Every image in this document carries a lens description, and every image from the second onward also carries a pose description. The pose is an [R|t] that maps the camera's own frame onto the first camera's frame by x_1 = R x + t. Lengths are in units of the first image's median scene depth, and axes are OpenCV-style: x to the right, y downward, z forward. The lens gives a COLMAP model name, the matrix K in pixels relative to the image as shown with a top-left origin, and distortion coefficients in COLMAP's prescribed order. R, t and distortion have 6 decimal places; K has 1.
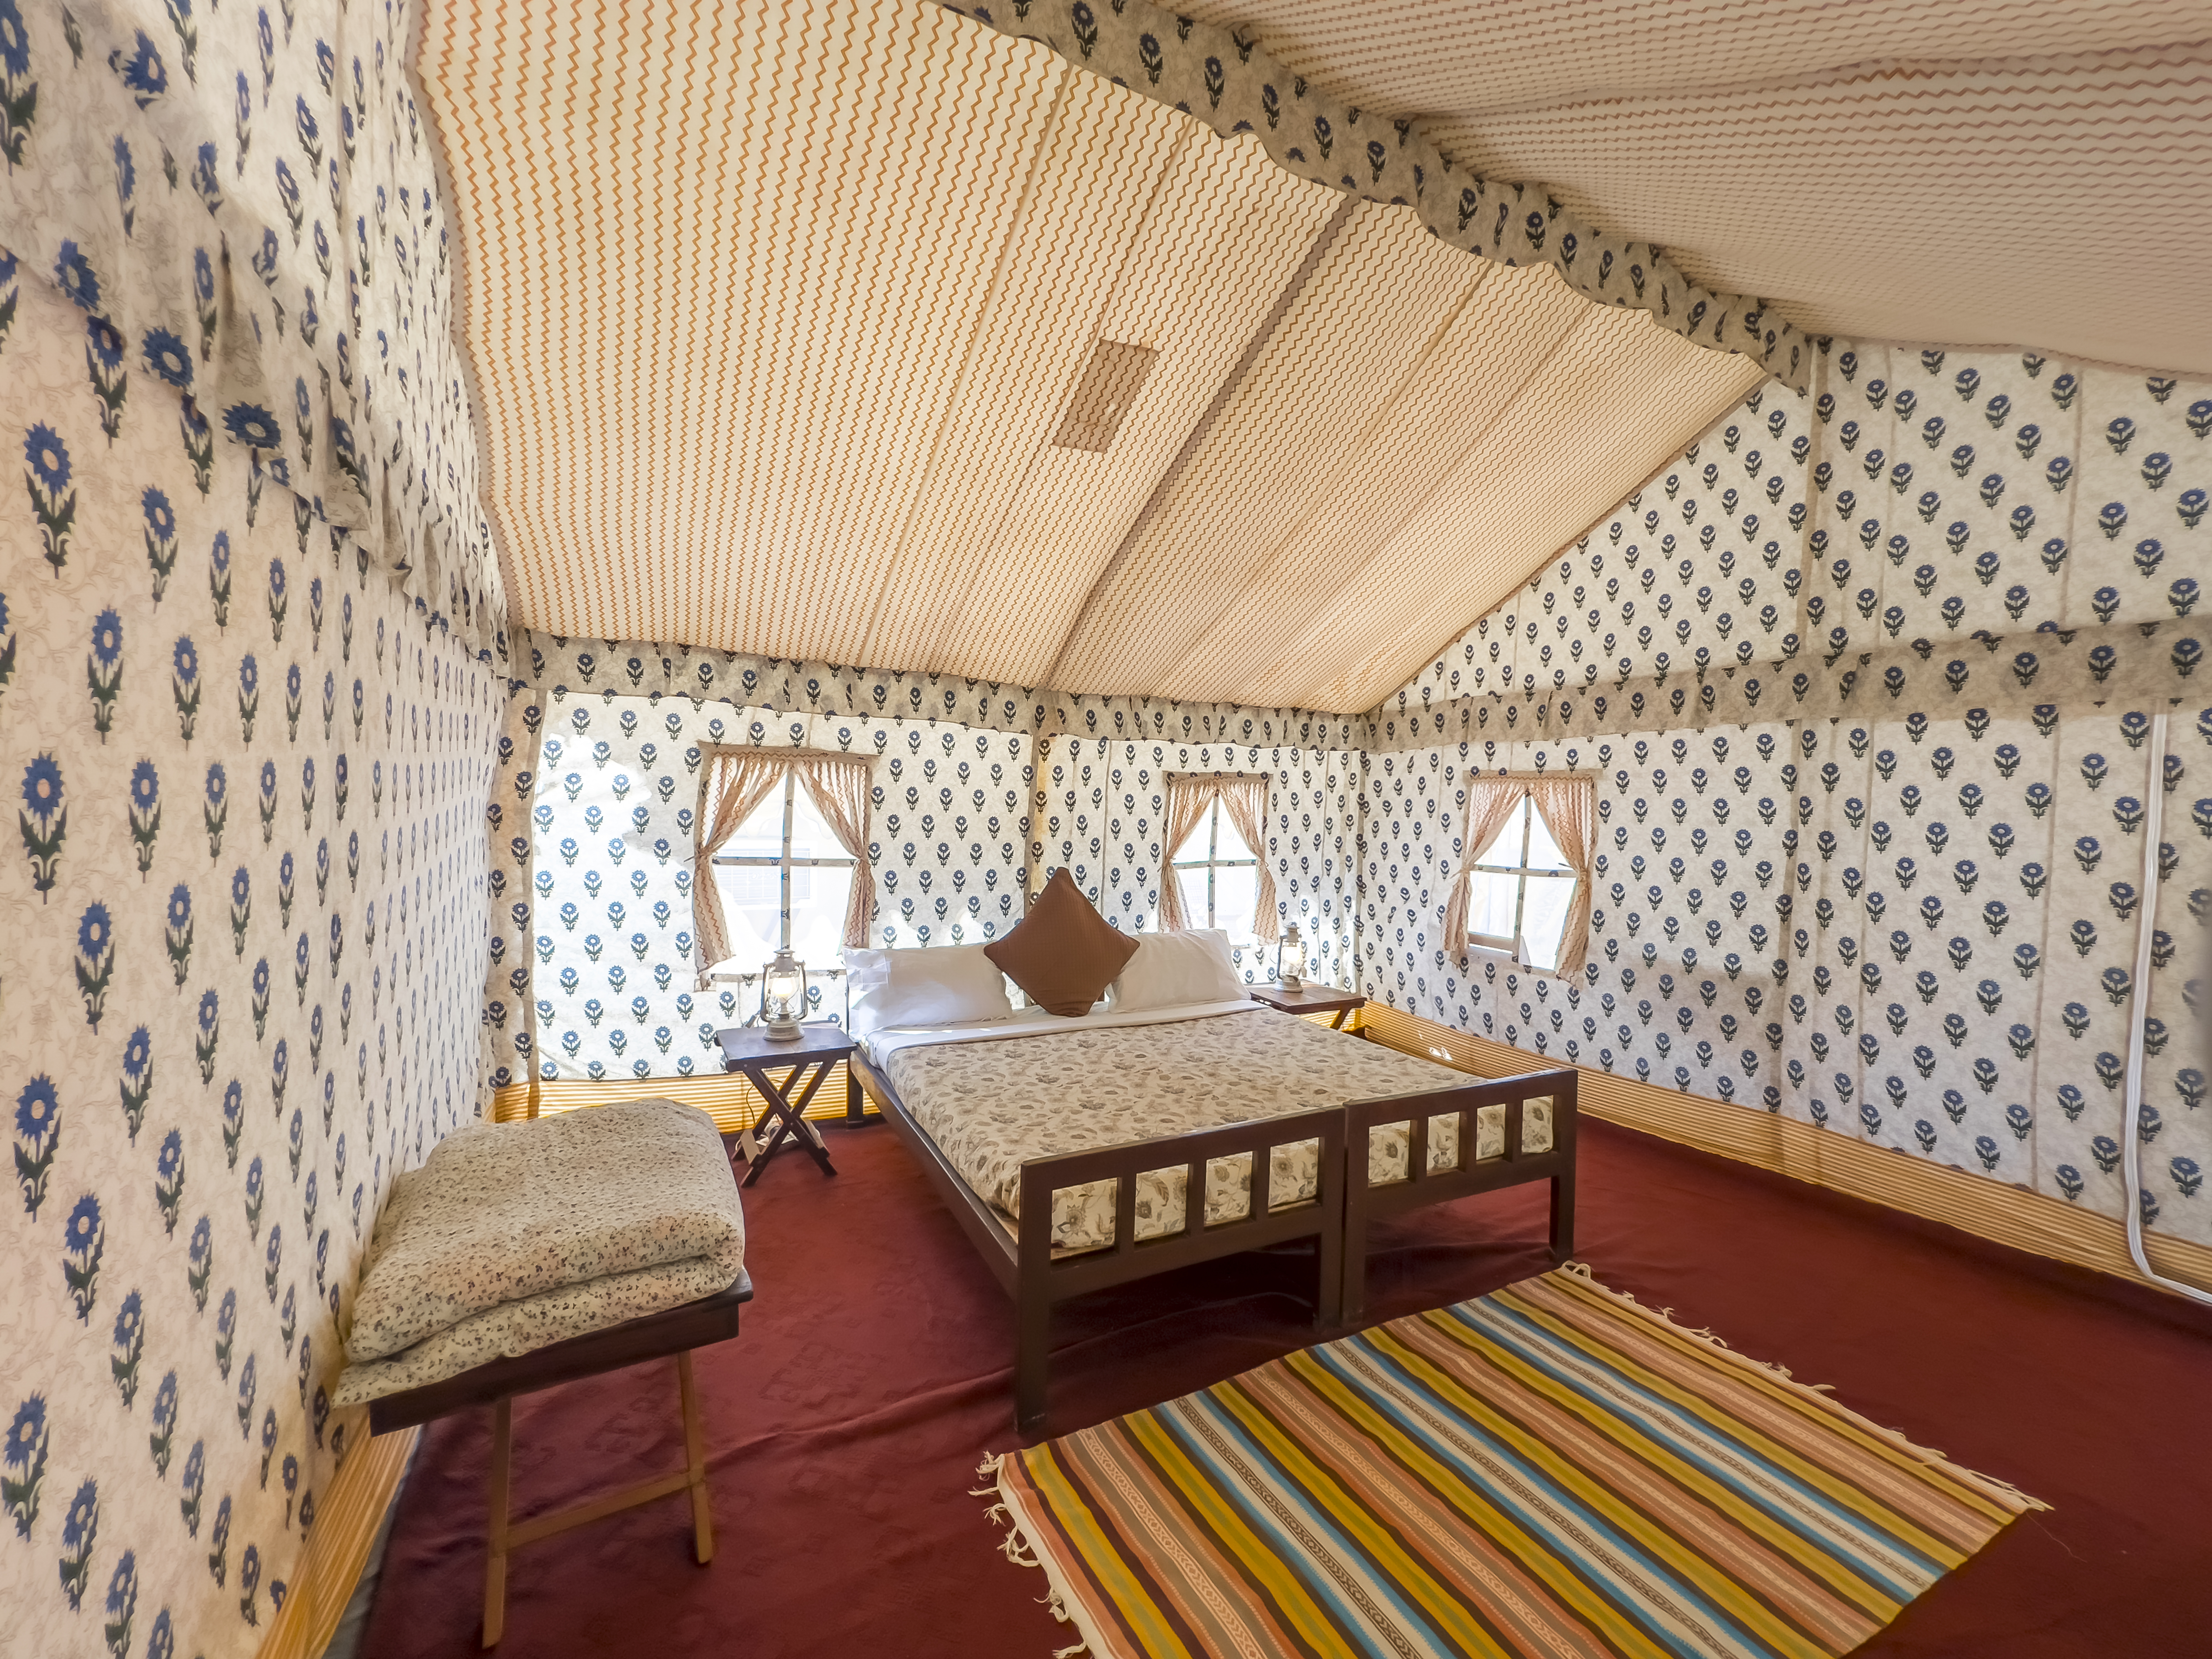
lens RADIAL K [[889.7, 0, 1101.4], [0, 889.7, 834.2], [0, 0, 1]] dist [0.008300, -0.000399]
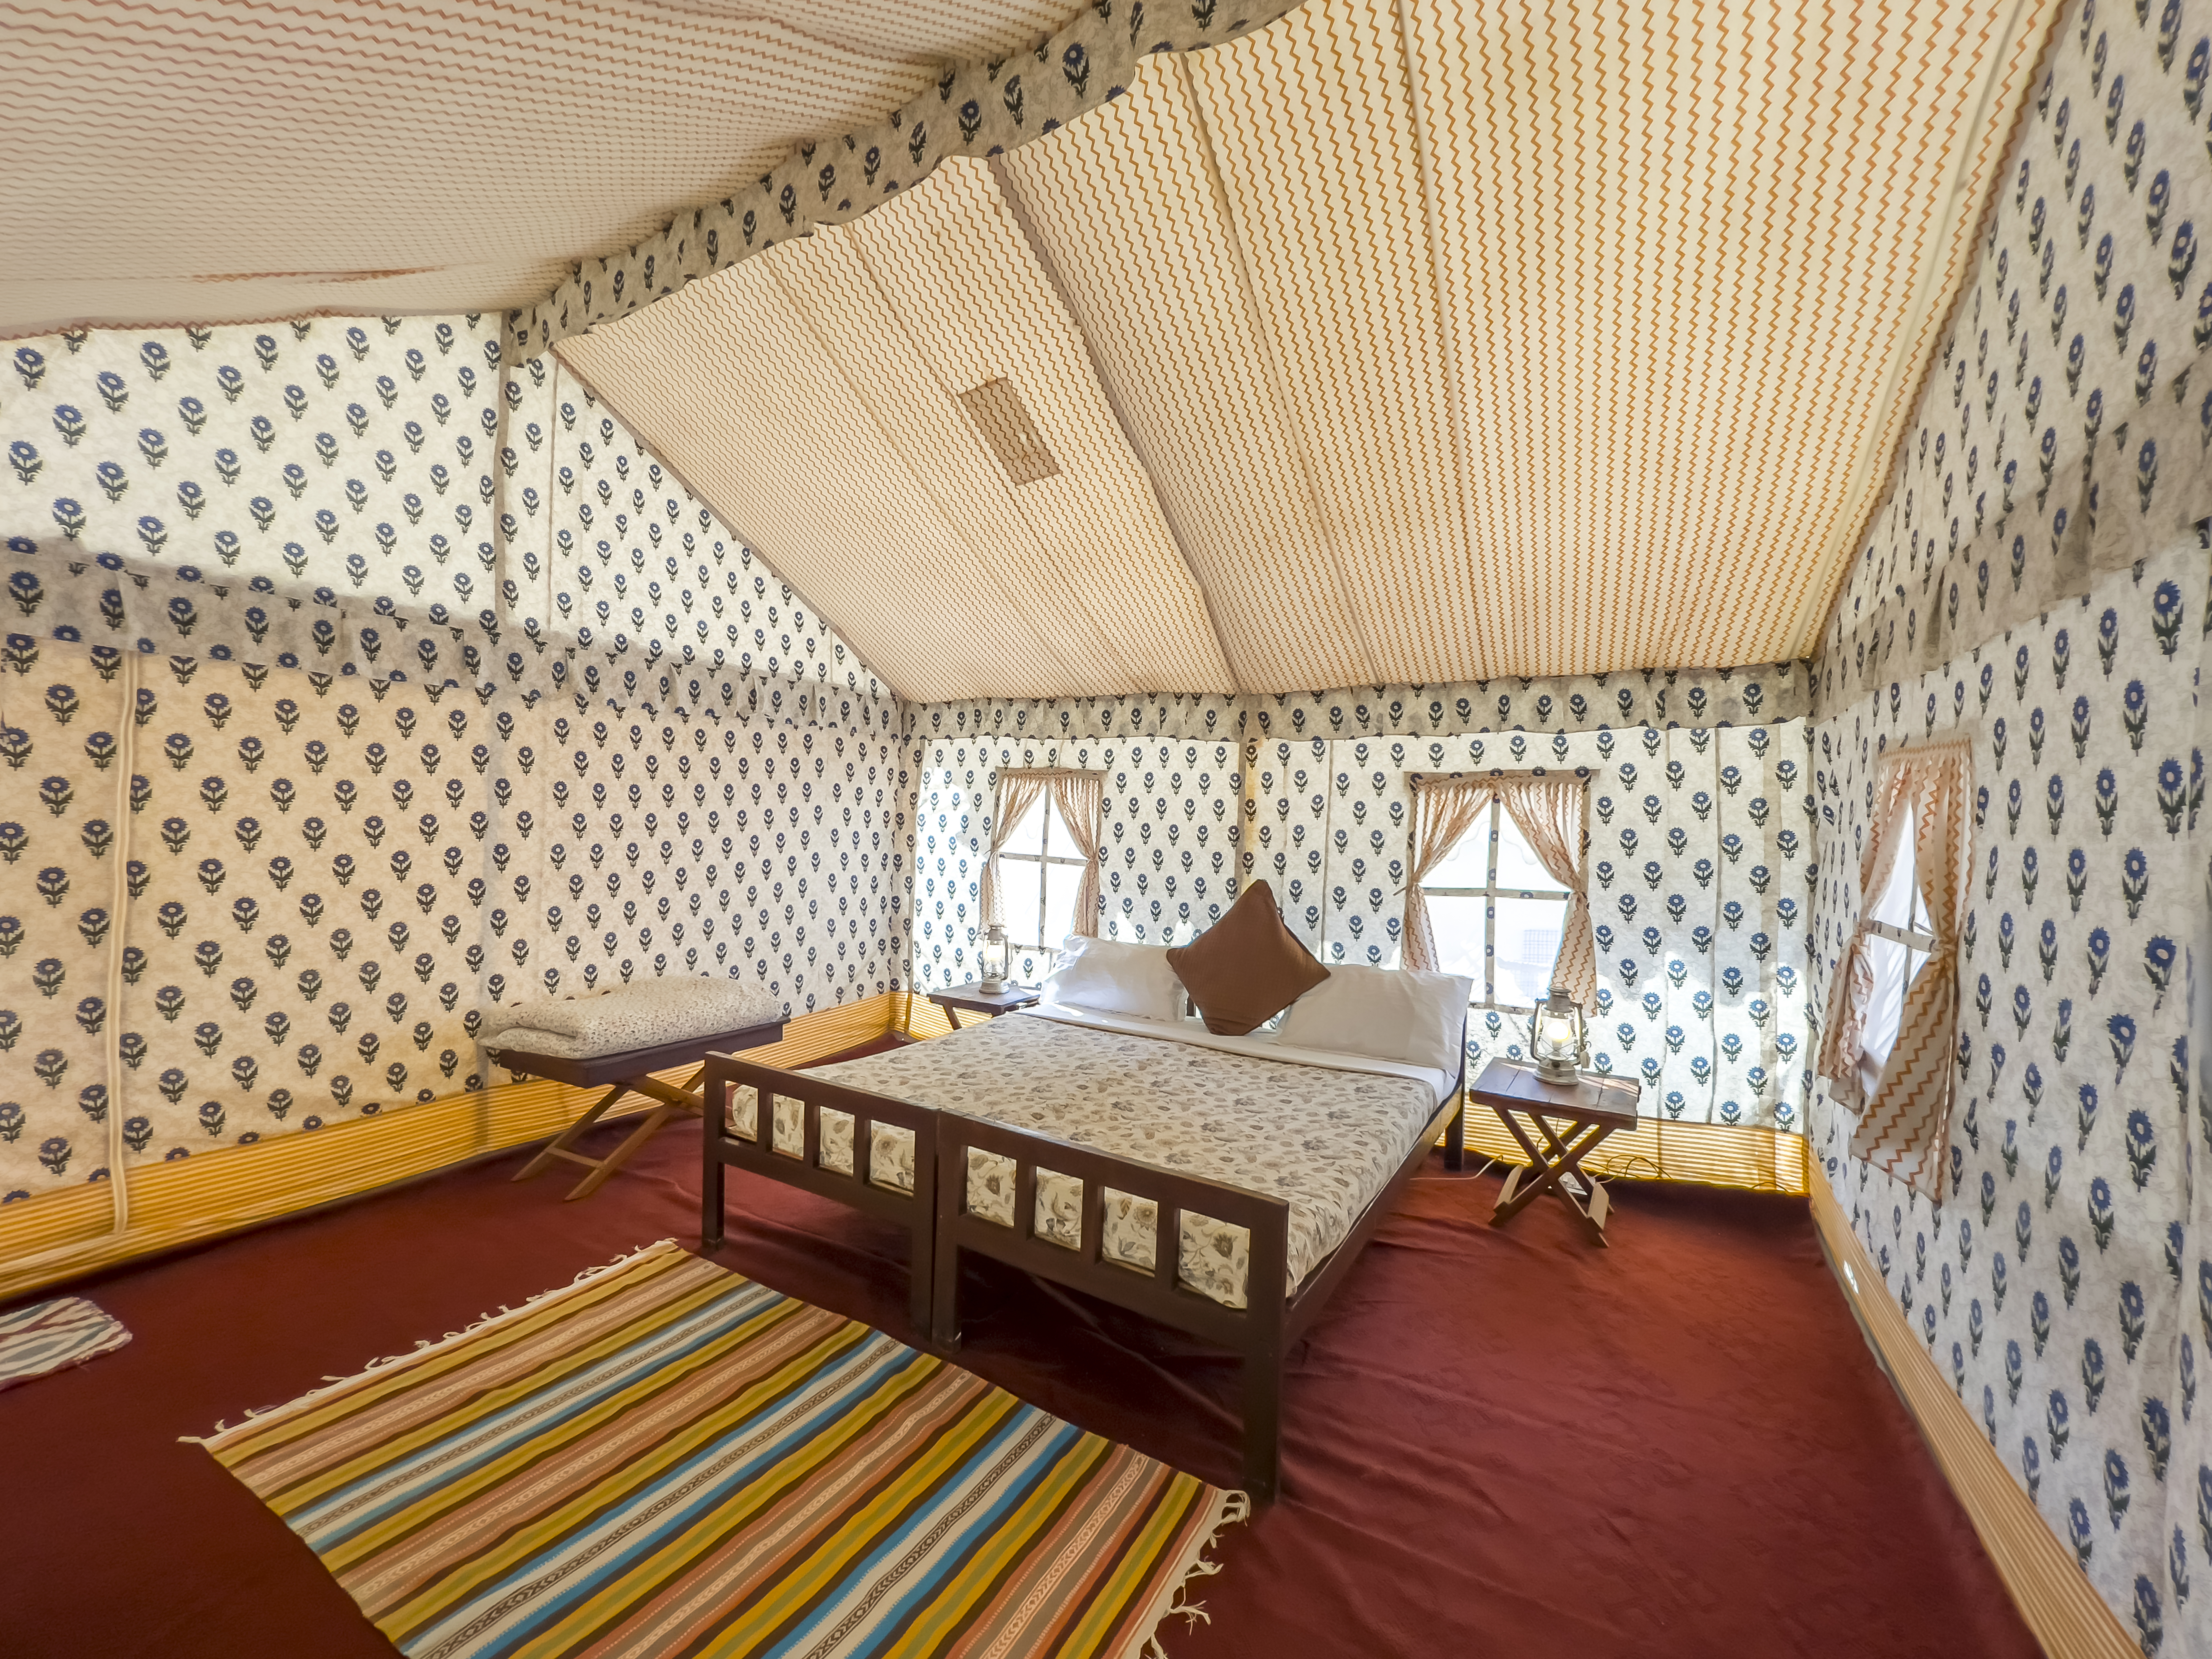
lens RADIAL K [[890.5, 0, 1102.3], [0, 890.5, 832.3], [0, 0, 1]] dist [-0.006844, 0.000663]
pose [[0.519962, 0.006848, -0.854162, 0.684660], [-0.042950, 0.998913, -0.018137, 0.011515], [0.853109, 0.046117, 0.519690, 0.376153]]
